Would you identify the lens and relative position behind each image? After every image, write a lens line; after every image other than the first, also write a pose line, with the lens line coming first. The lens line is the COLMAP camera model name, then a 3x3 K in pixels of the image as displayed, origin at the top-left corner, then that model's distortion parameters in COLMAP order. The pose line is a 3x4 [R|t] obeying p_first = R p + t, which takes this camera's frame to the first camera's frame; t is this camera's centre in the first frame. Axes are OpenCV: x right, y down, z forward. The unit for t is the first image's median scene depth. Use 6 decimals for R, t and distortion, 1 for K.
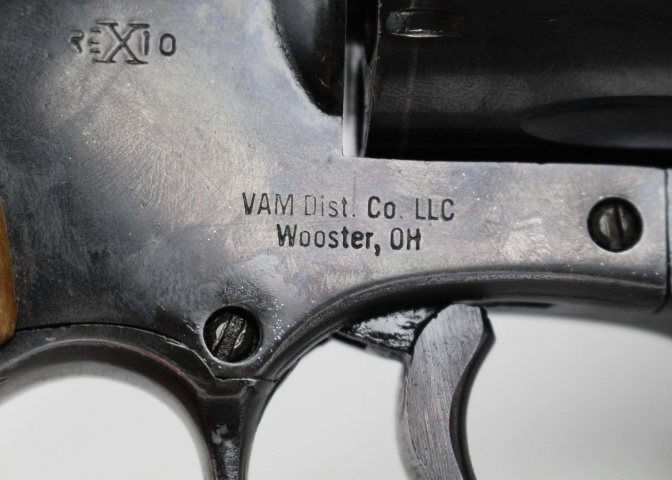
lens RADIAL K [[1088.5, 0, 336.1], [0, 1088.5, 243.7], [0, 0, 1]] dist [-0.115059, 0.000000]
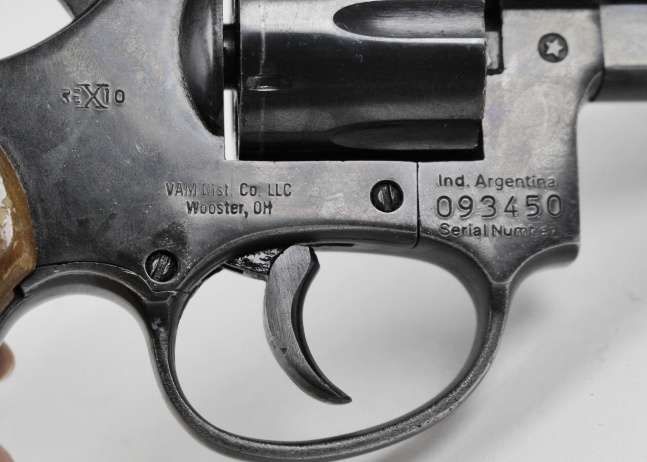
lens RADIAL K [[1048.0, 0, 322.6], [0, 1048.0, 227.8], [0, 0, 1]] dist [-0.115059, 0.000000]
pose [[0.999321, -0.025560, 0.026551, 0.113347], [0.024827, 0.999311, 0.027580, -0.015826], [-0.027237, -0.026902, 0.999267, -0.644495]]
